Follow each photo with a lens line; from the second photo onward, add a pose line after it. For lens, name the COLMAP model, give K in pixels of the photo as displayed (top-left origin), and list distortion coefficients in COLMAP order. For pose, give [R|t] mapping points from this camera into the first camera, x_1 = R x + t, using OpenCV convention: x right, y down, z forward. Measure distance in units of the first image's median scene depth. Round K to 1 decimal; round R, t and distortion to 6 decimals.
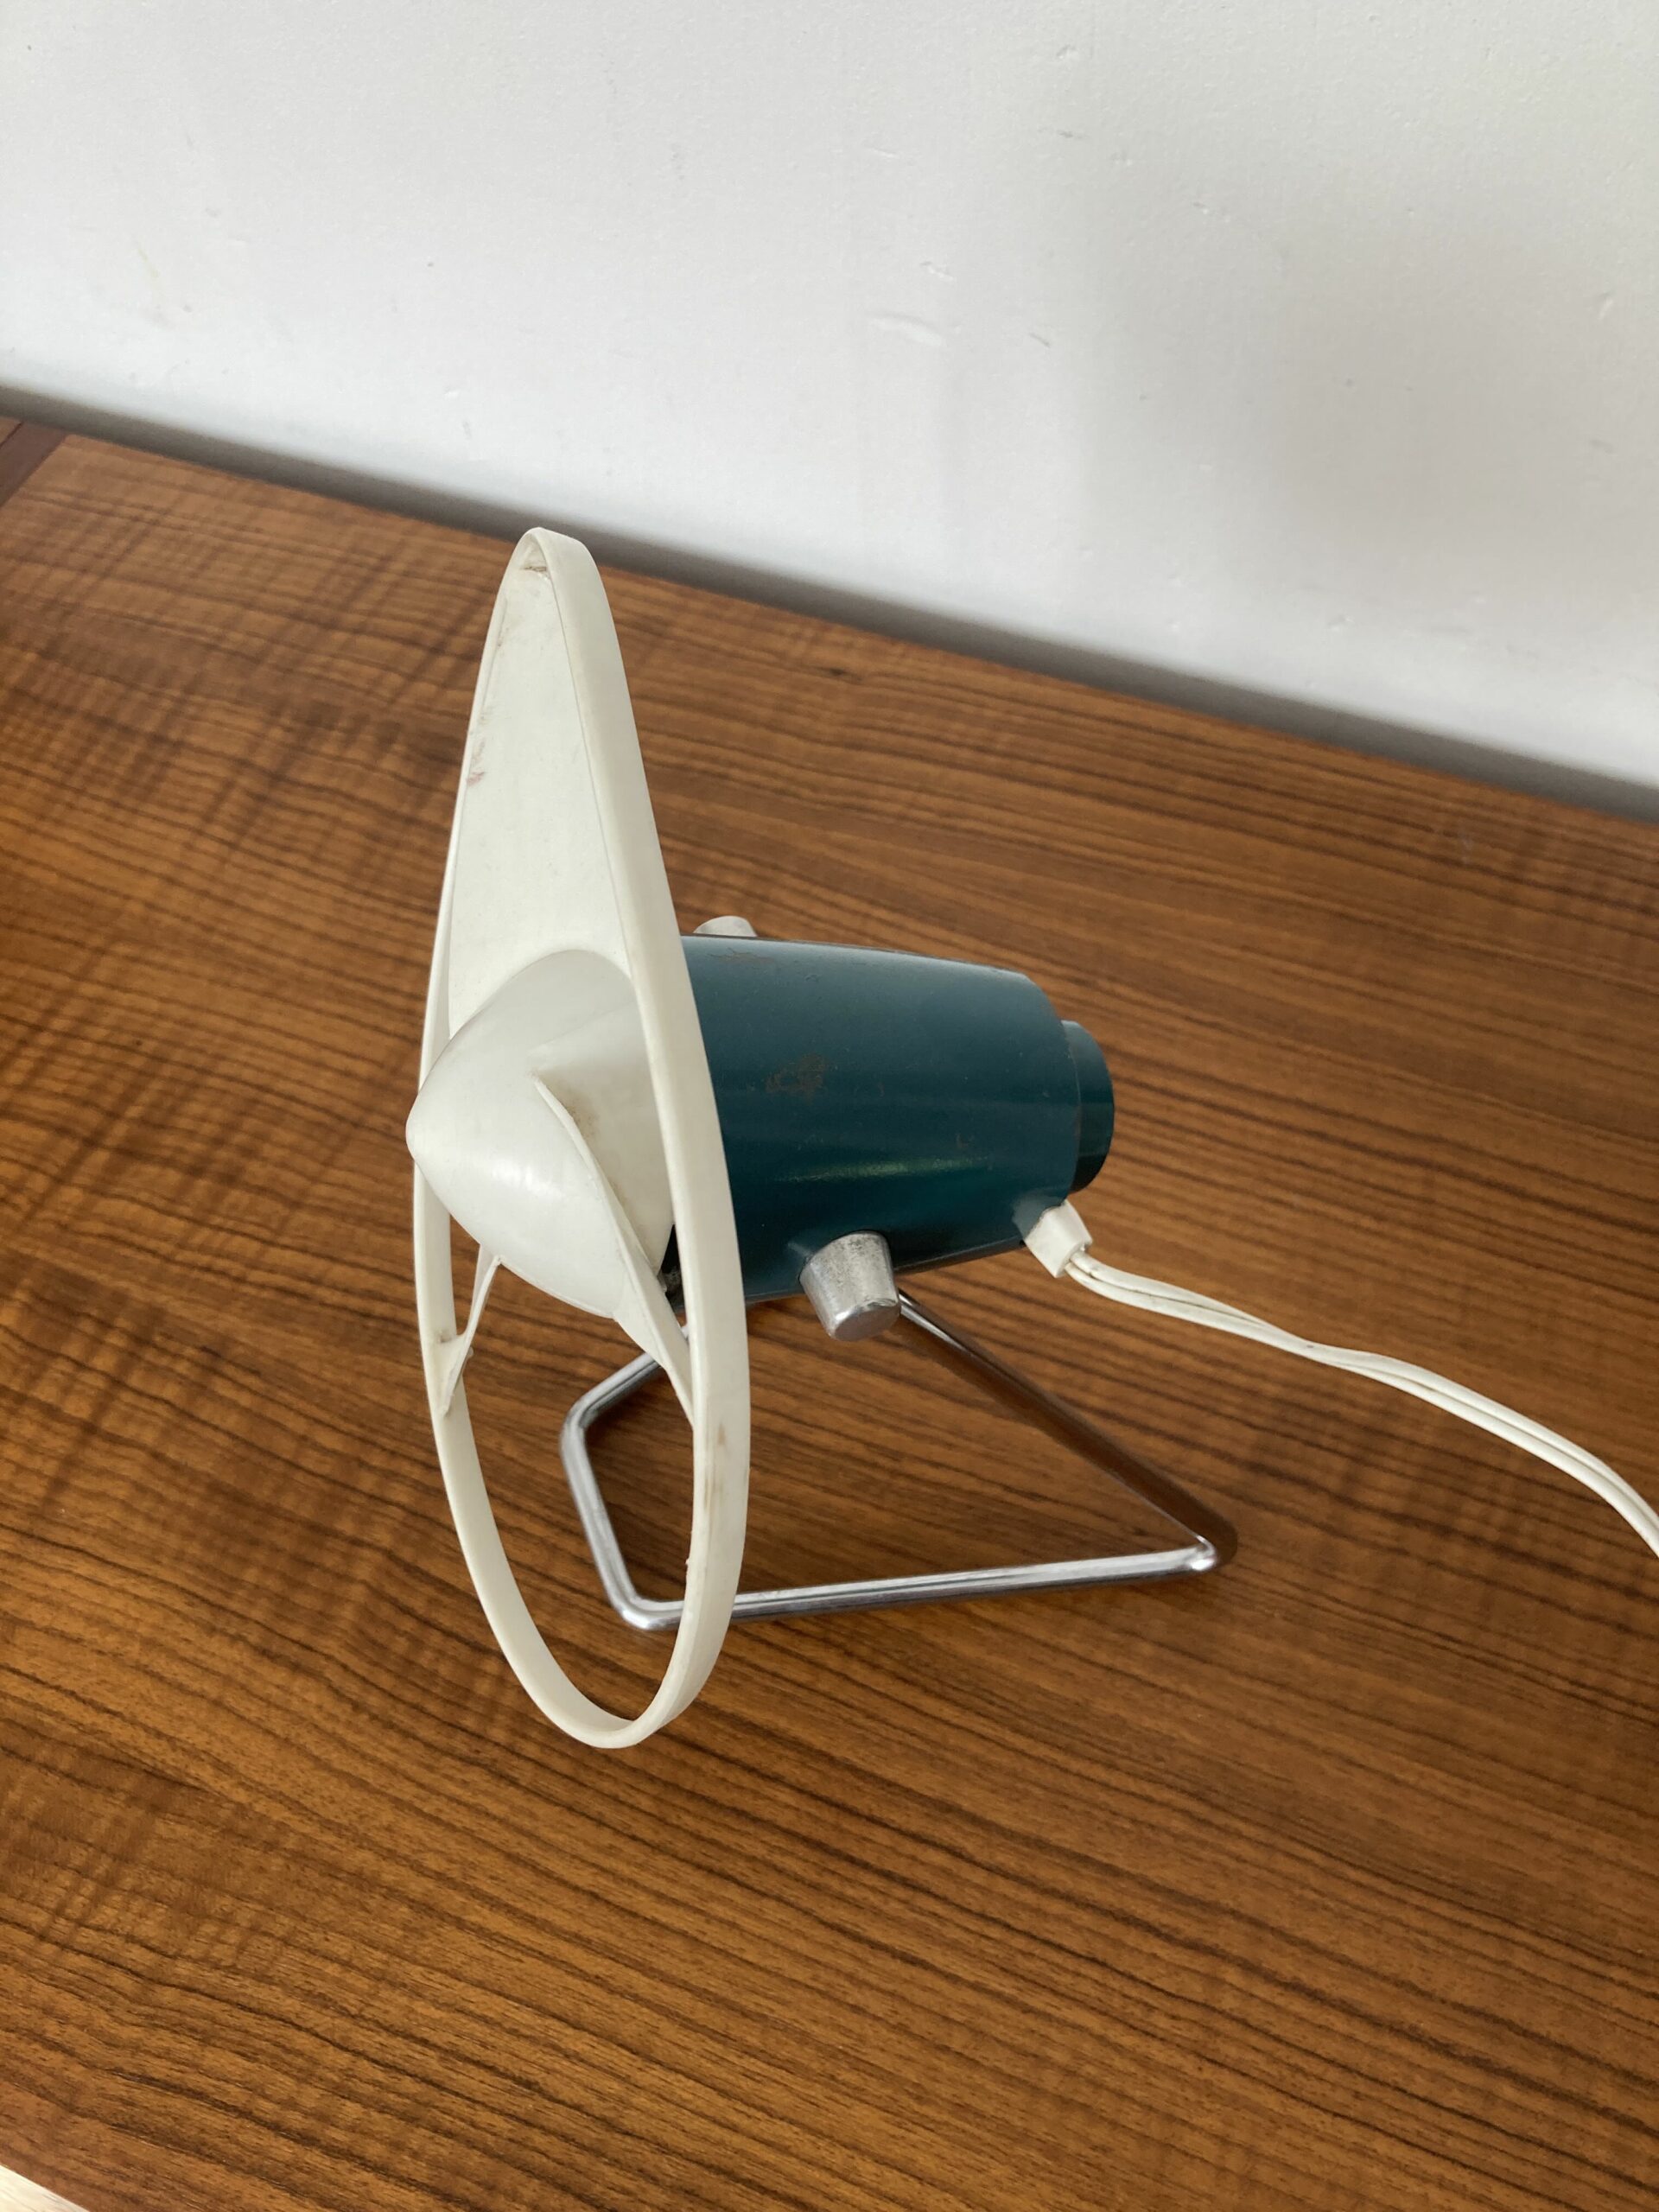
lens RADIAL K [[1871.3, 0, 809.2], [0, 1871.3, 1153.4], [0, 0, 1]] dist [0.002641, 0.003514]
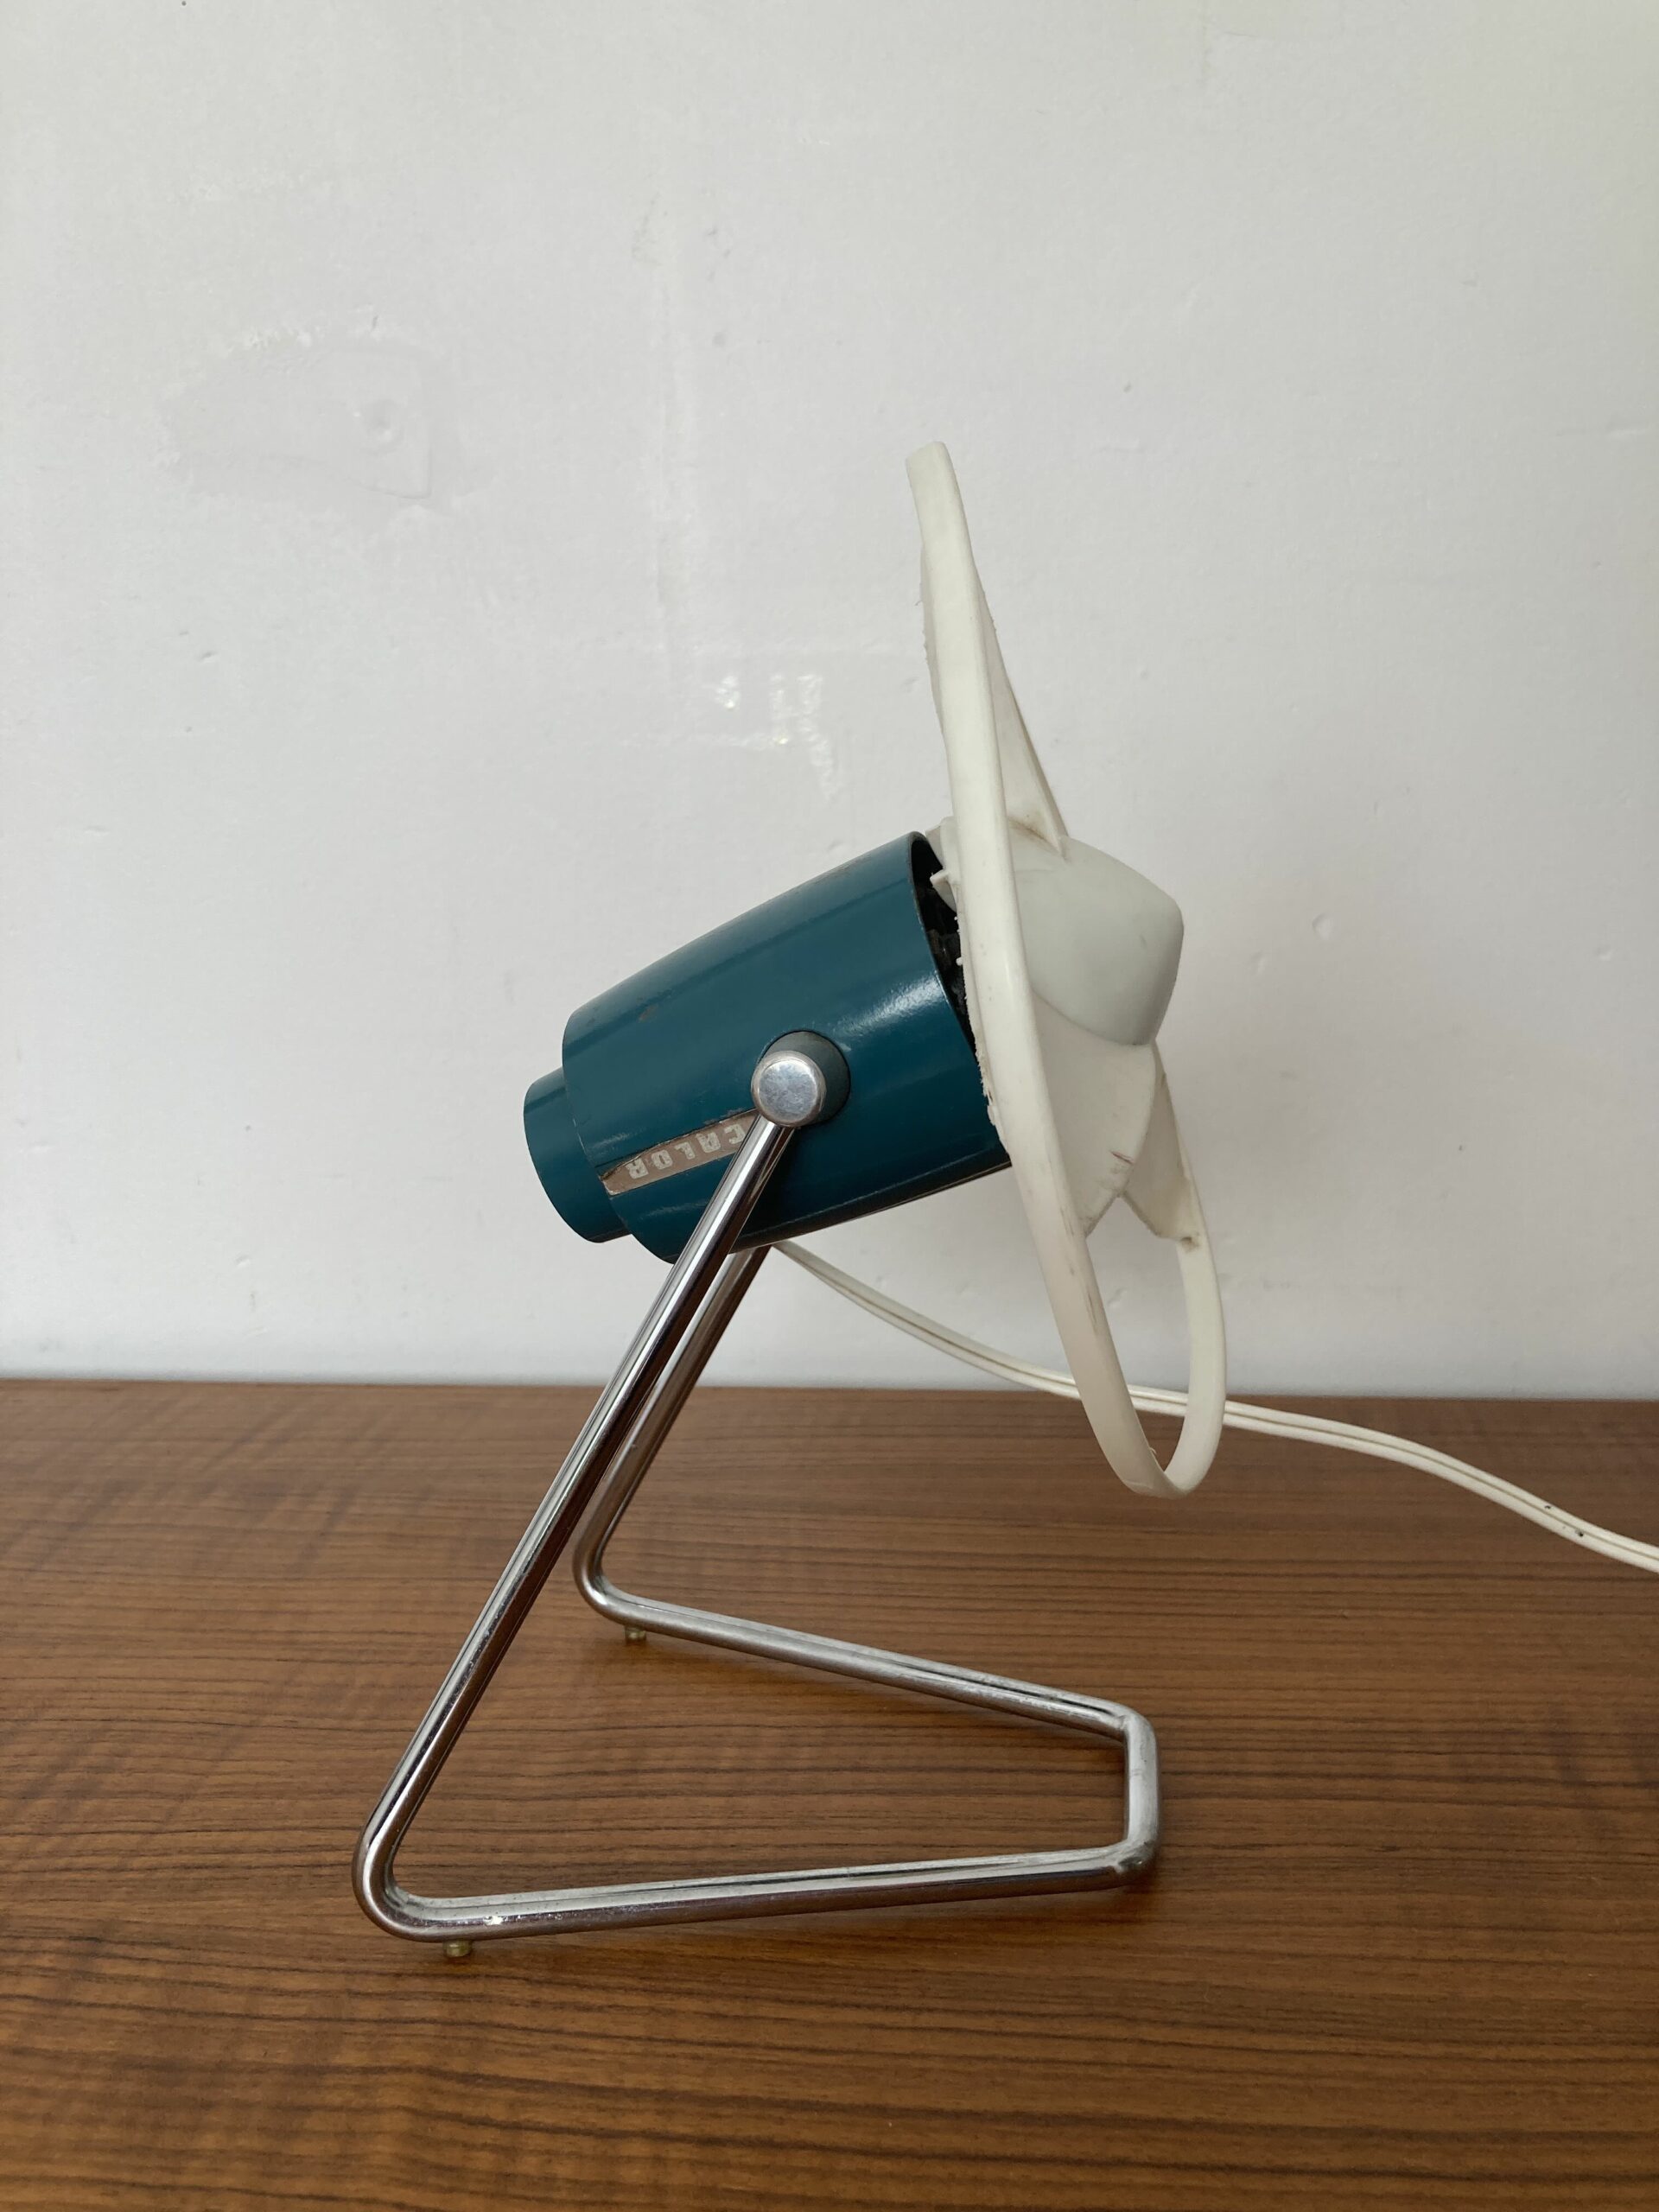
lens RADIAL K [[1871.3, 0, 830.3], [0, 1871.3, 1126.7], [0, 0, 1]] dist [0.002641, 0.003514]
pose [[0.946549, -0.009431, 0.322422, -0.302443], [0.247368, 0.662728, -0.706824, 0.498785], [-0.207012, 0.748801, 0.629638, 0.309607]]
